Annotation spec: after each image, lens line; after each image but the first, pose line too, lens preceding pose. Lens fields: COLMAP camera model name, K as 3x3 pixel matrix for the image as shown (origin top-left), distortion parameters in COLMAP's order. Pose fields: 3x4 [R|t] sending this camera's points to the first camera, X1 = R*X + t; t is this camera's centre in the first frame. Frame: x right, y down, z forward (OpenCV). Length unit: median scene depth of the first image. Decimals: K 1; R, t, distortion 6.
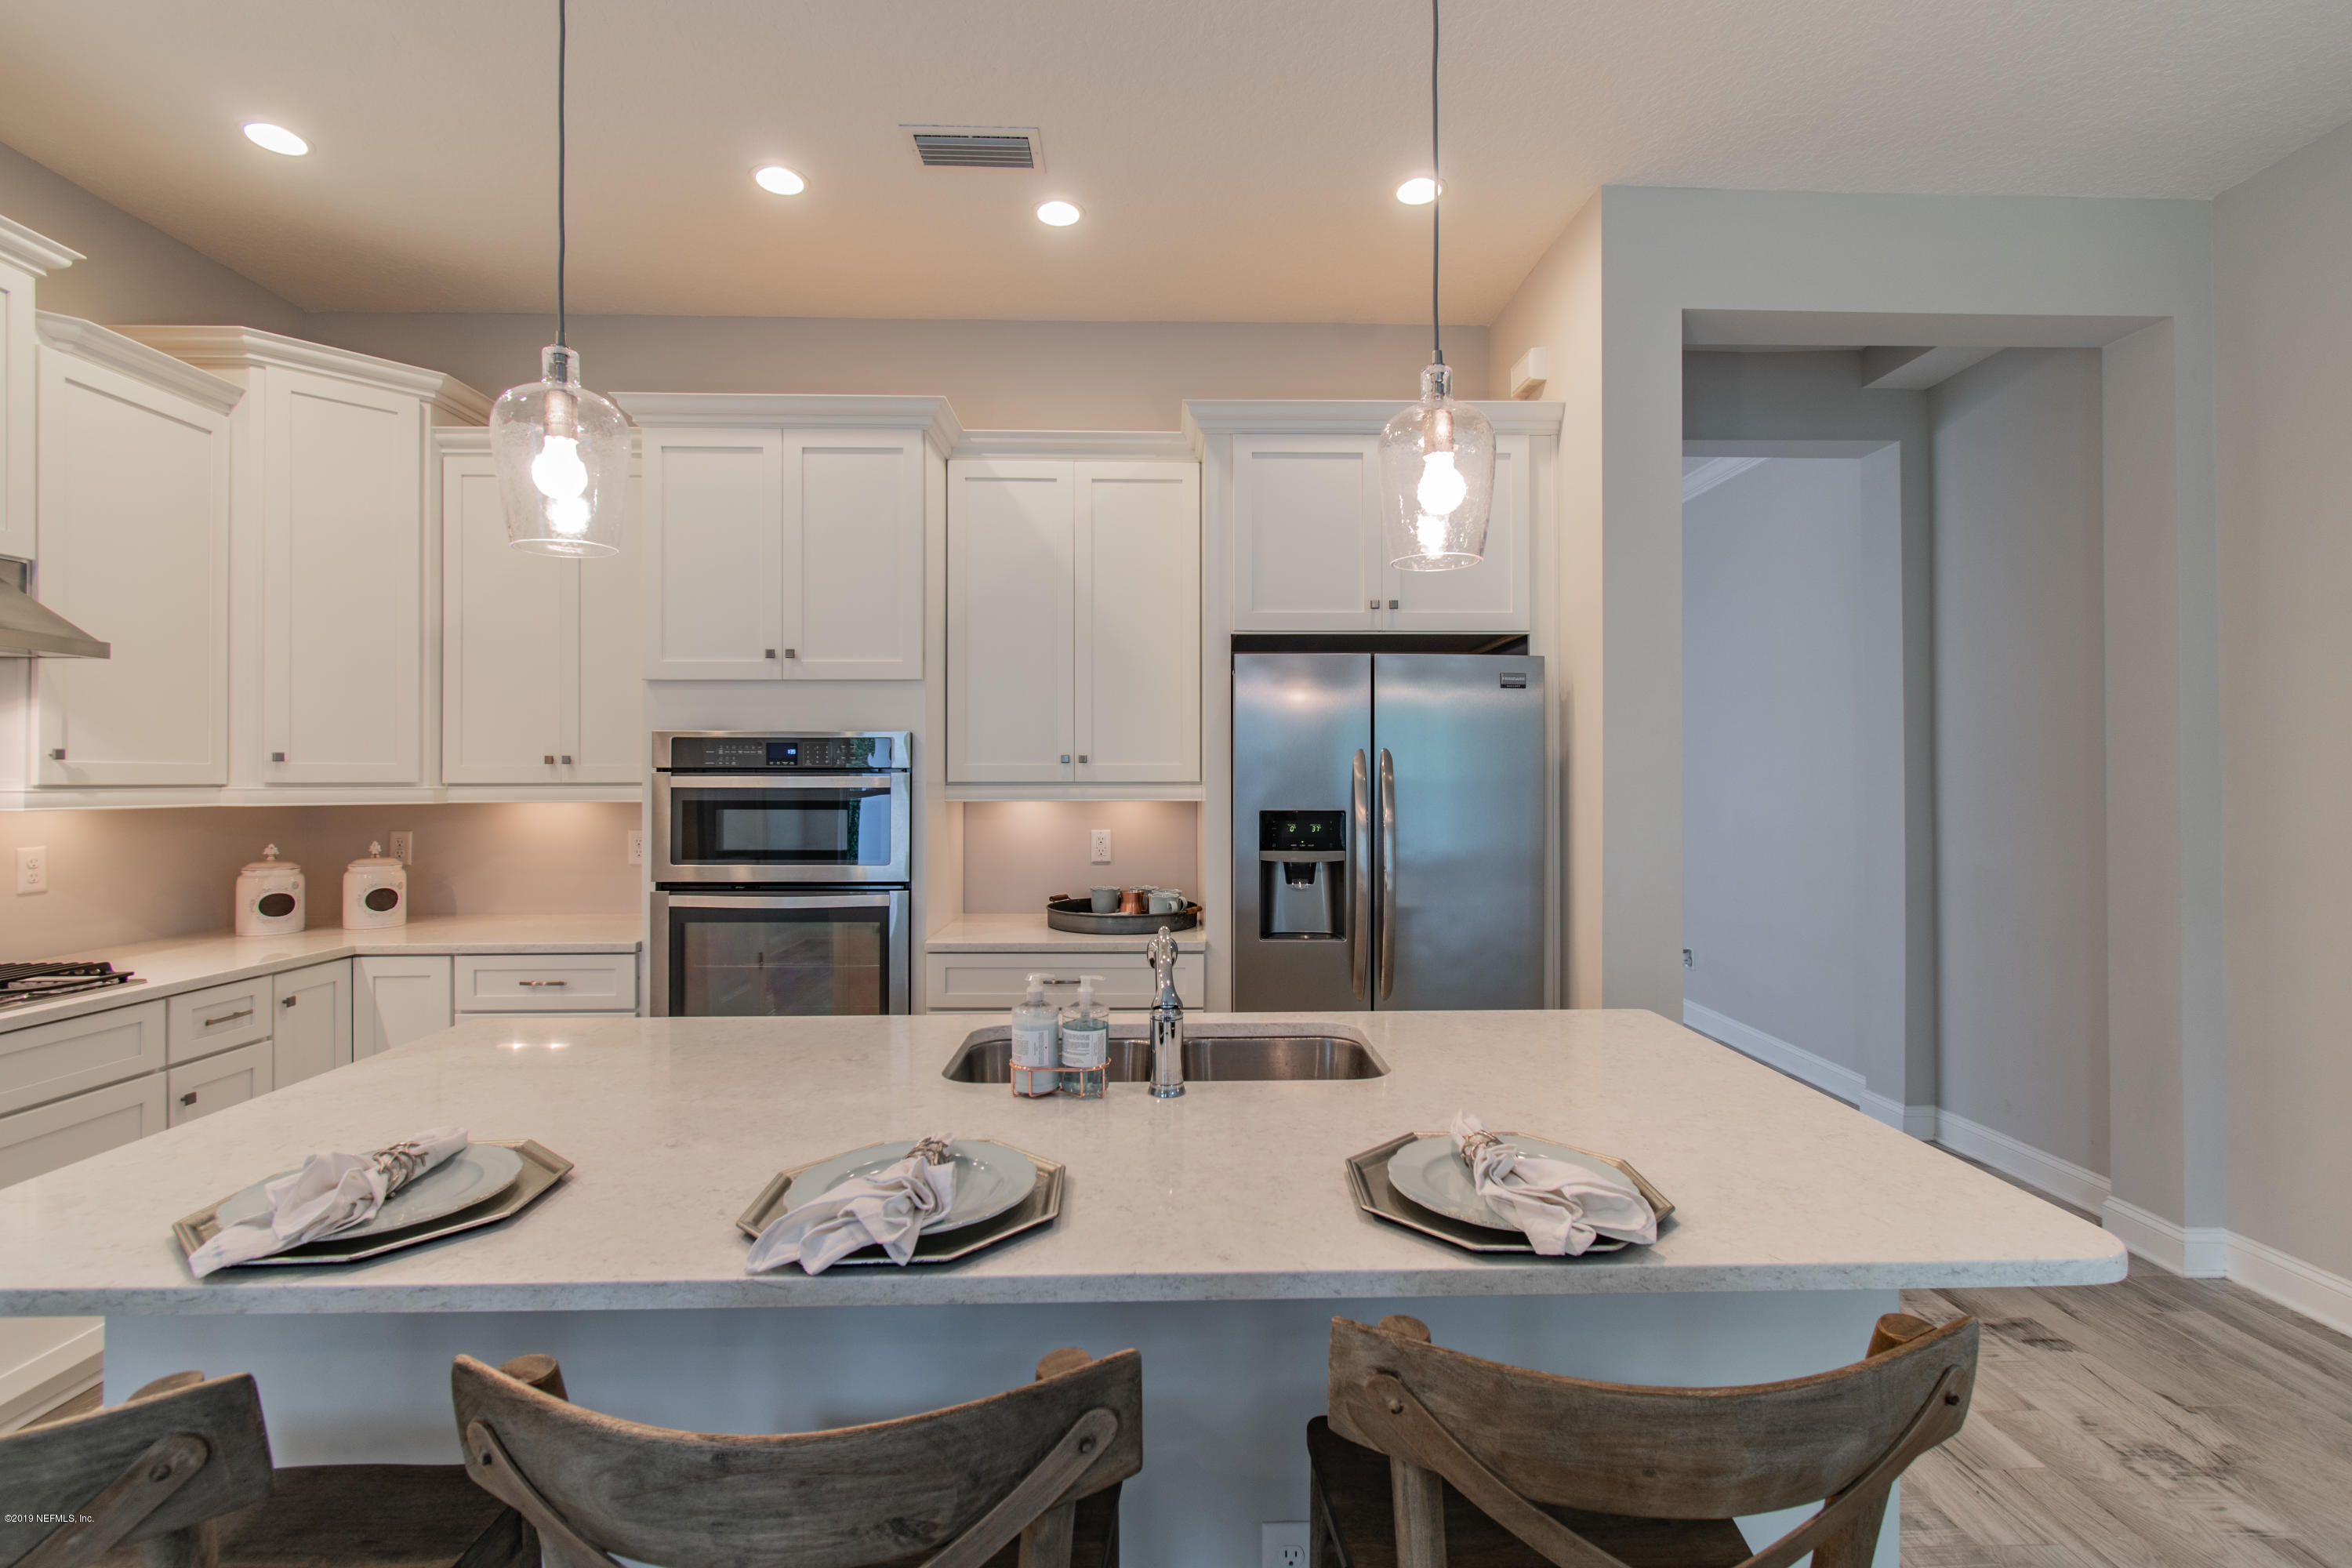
lens RADIAL K [[1074.4, 0, 1180.9], [0, 1074.4, 762.5], [0, 0, 1]] dist [-0.000735, -0.000292]
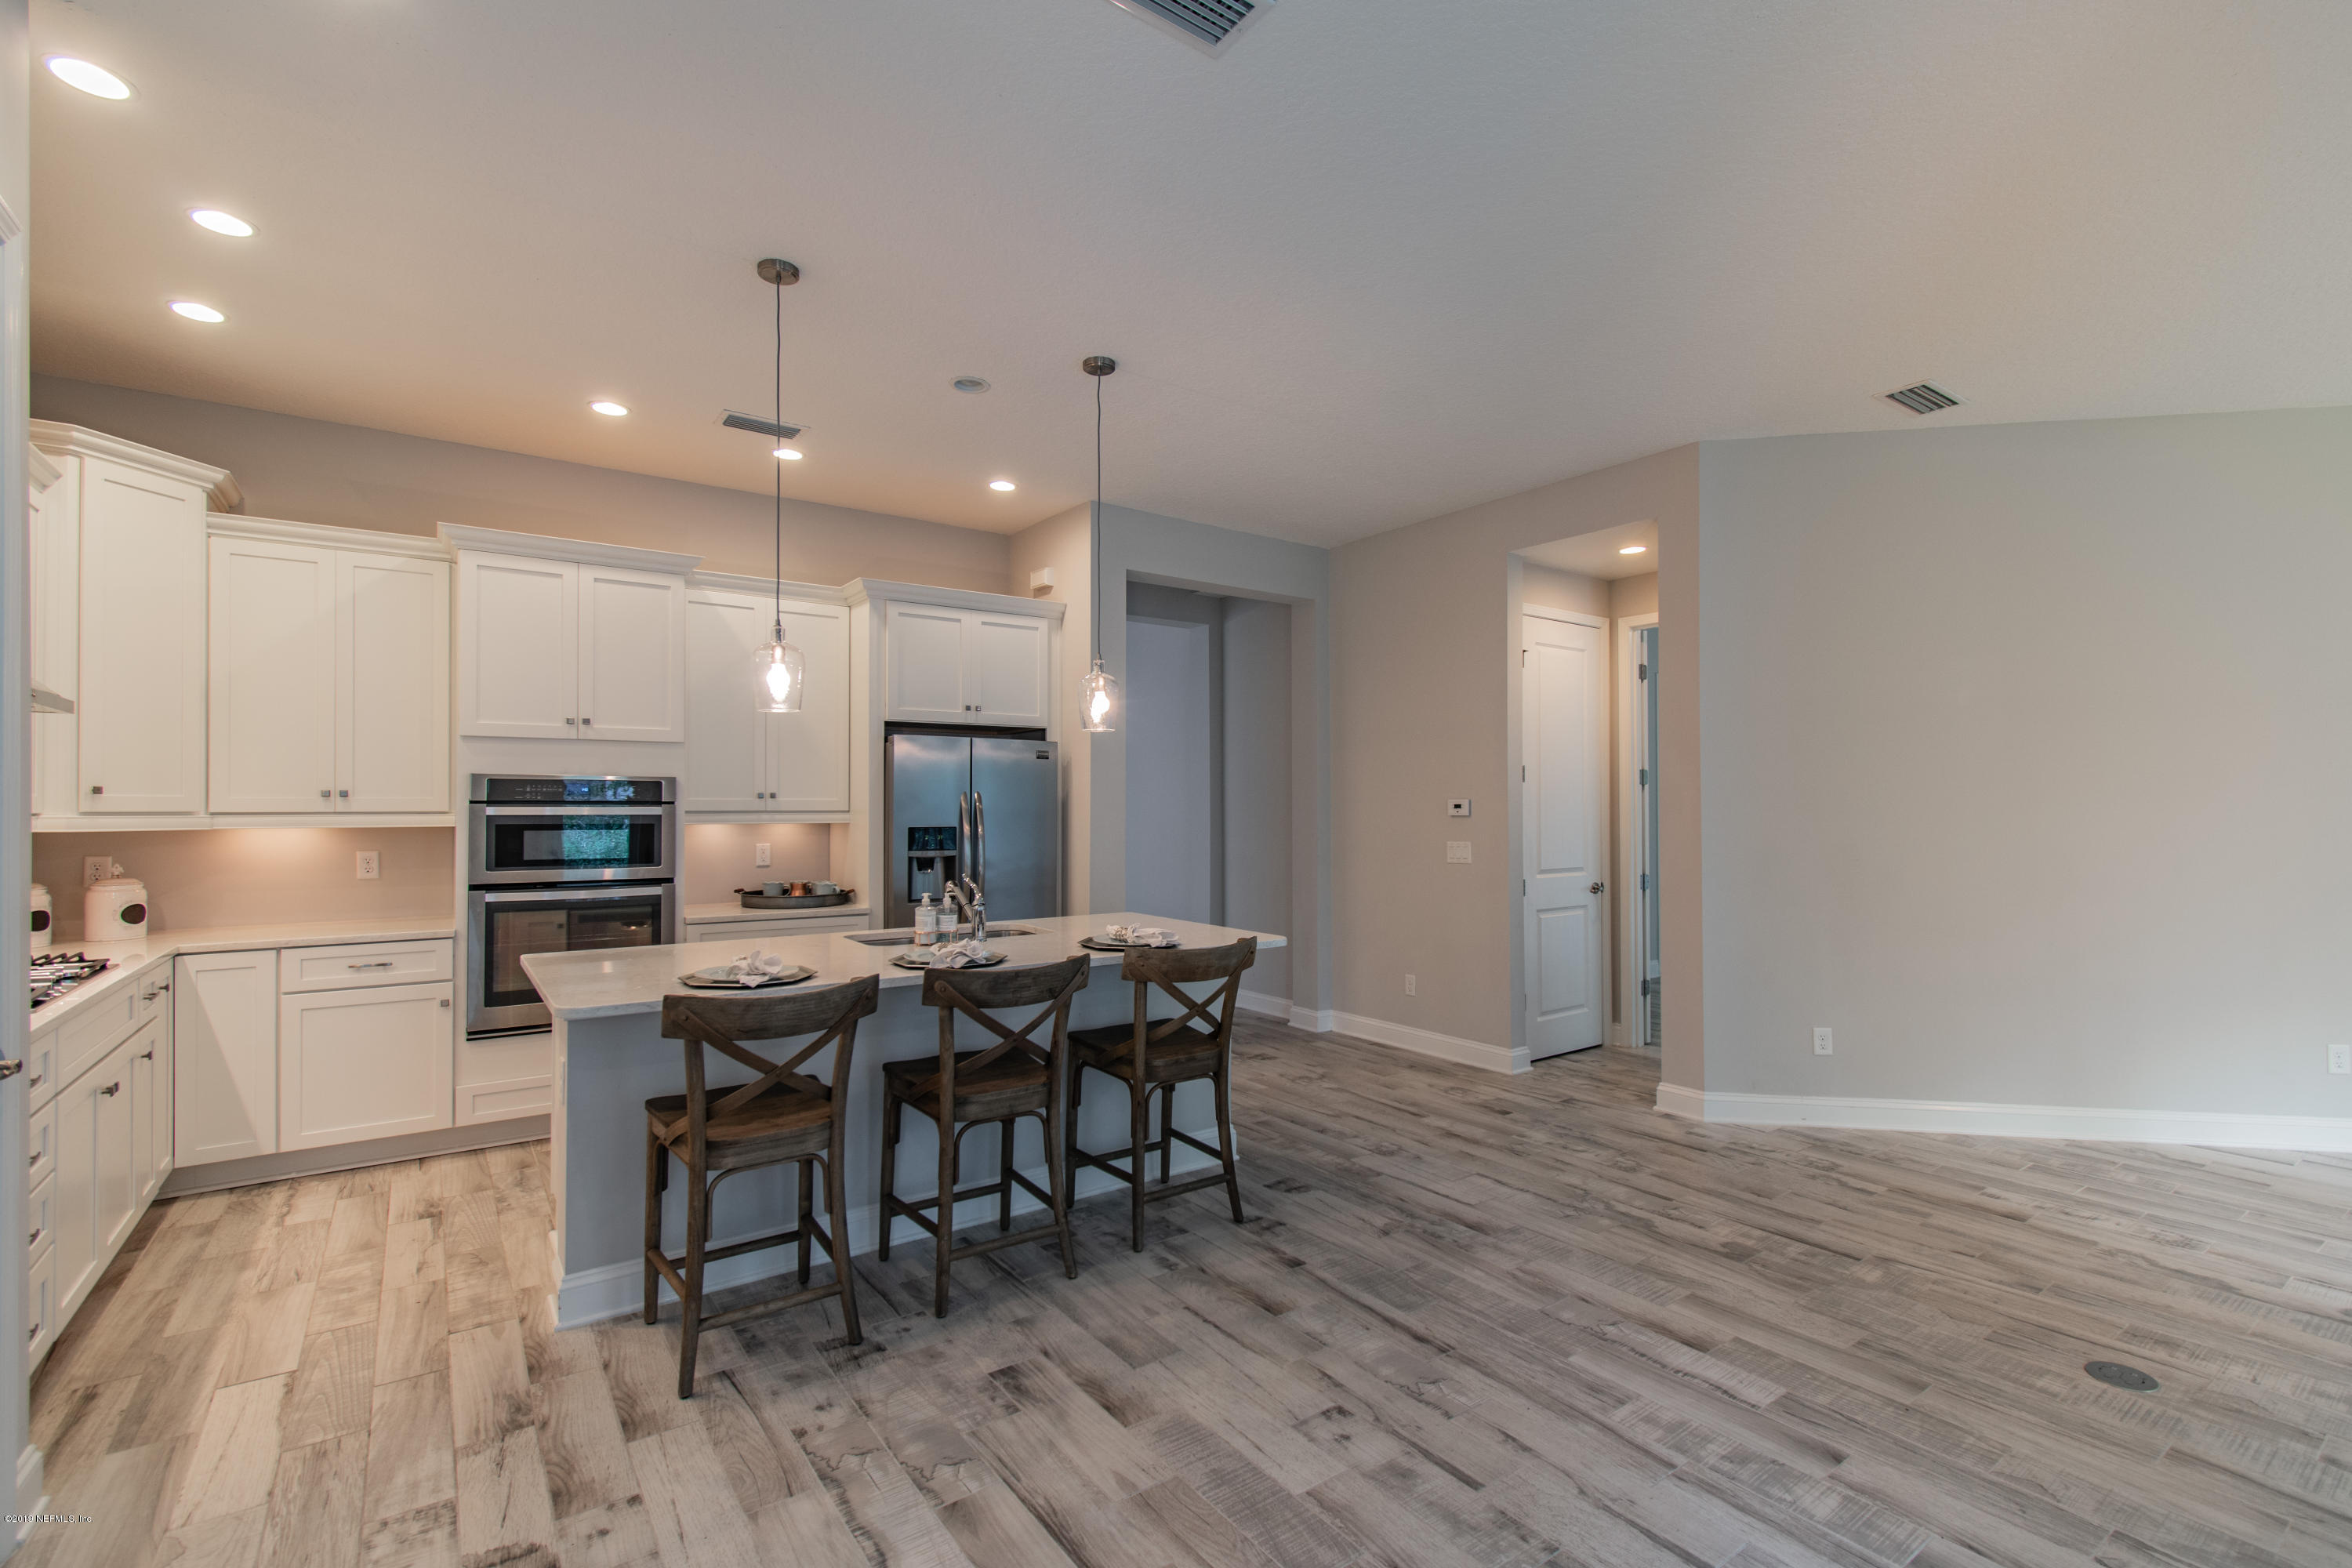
lens RADIAL K [[1053.9, 0, 1176.0], [0, 1053.9, 784.0], [0, 0, 1]] dist [-0.001188, -0.000310]
pose [[0.831110, 0.012493, 0.555967, -0.489102], [-0.008070, 0.999913, -0.010405, -0.009337], [-0.556049, 0.004161, 0.831139, -0.605772]]
